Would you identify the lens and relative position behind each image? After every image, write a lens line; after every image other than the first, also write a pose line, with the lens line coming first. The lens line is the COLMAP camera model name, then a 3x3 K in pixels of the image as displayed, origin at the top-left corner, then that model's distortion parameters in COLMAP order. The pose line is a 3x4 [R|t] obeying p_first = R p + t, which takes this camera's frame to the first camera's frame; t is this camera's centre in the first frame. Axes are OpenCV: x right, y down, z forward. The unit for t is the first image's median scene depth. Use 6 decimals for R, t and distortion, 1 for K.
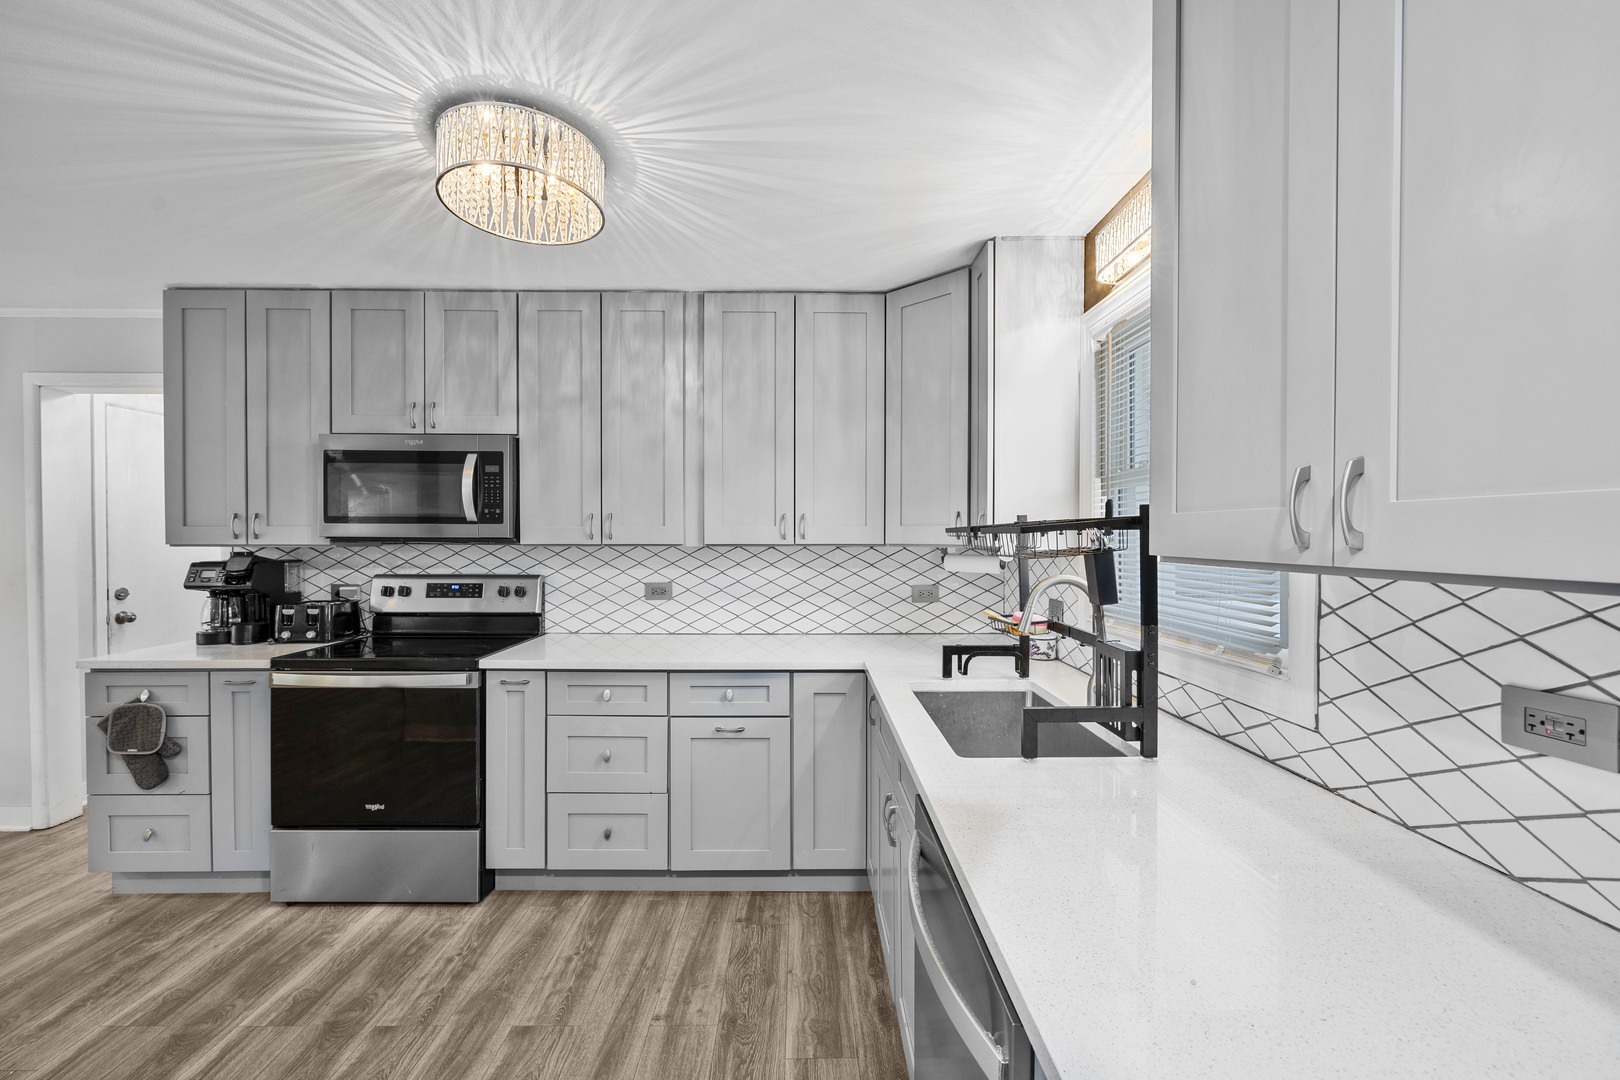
lens RADIAL K [[648.9, 0, 813.9], [0, 648.9, 542.0], [0, 0, 1]] dist [-0.001072, 0.000126]
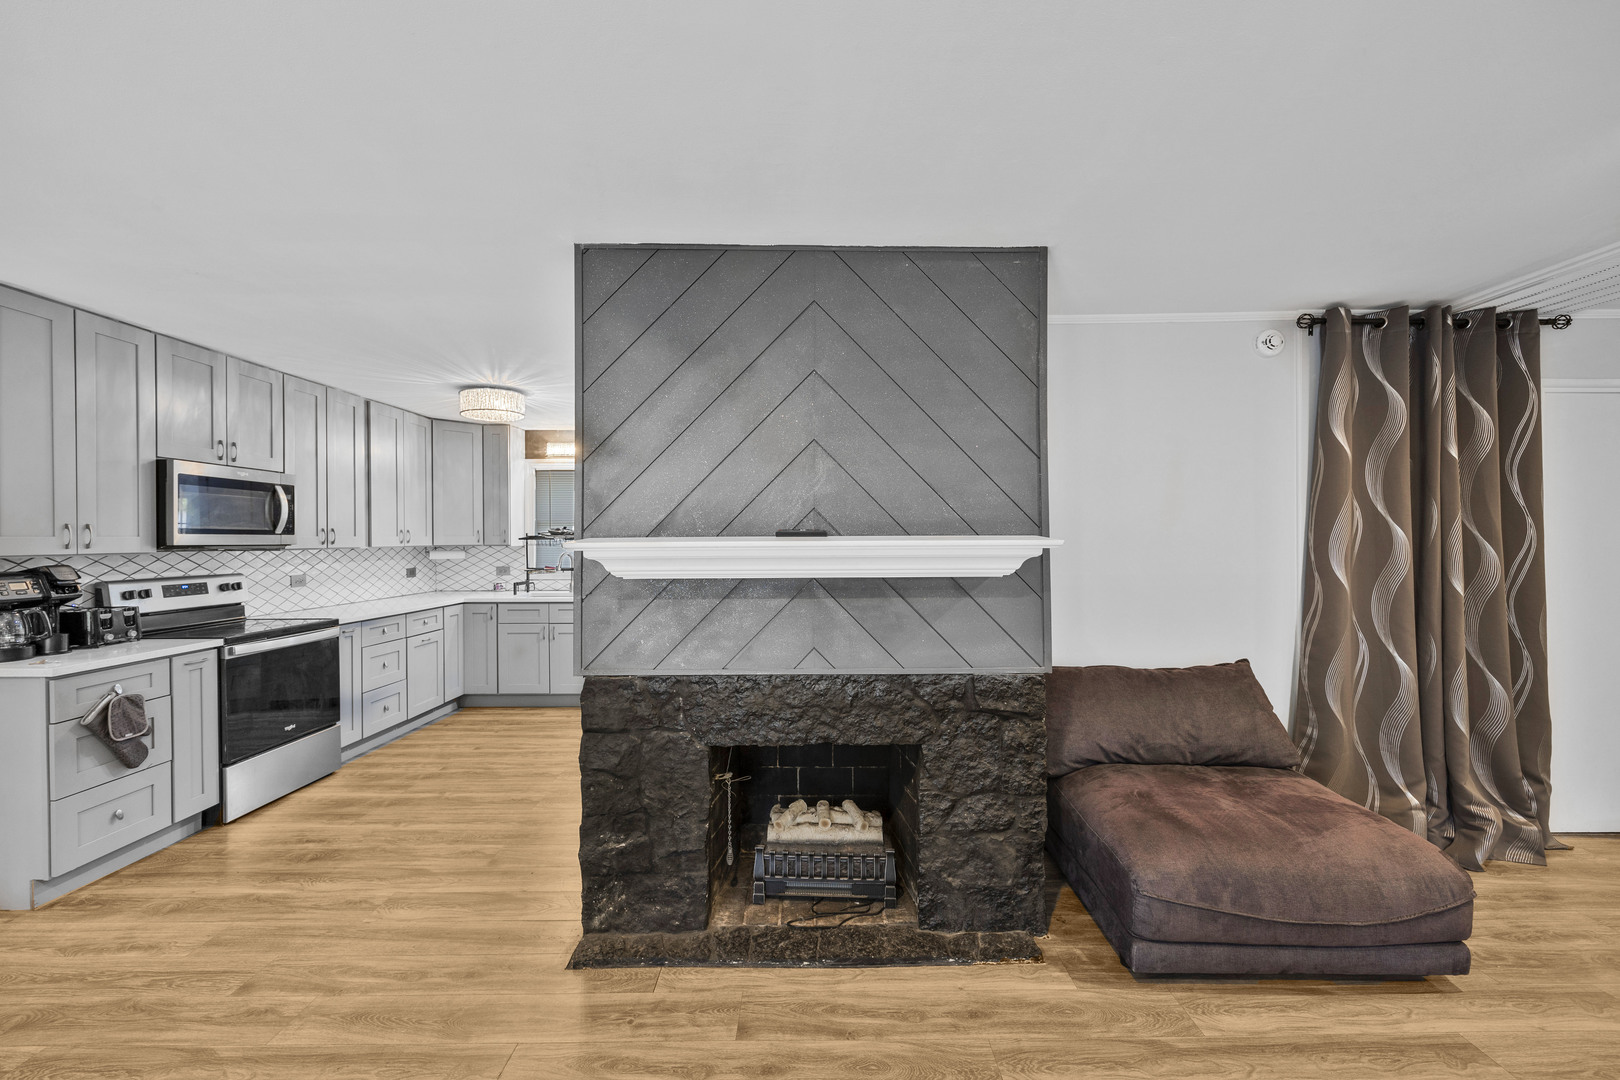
lens RADIAL K [[648.9, 0, 807.5], [0, 648.9, 541.6], [0, 0, 1]] dist [-0.001072, 0.000126]
pose [[0.017965, -0.007326, 0.999812, -1.894207], [0.014679, 0.999867, 0.007062, -0.006003], [-0.999731, 0.014549, 0.018071, -0.184752]]
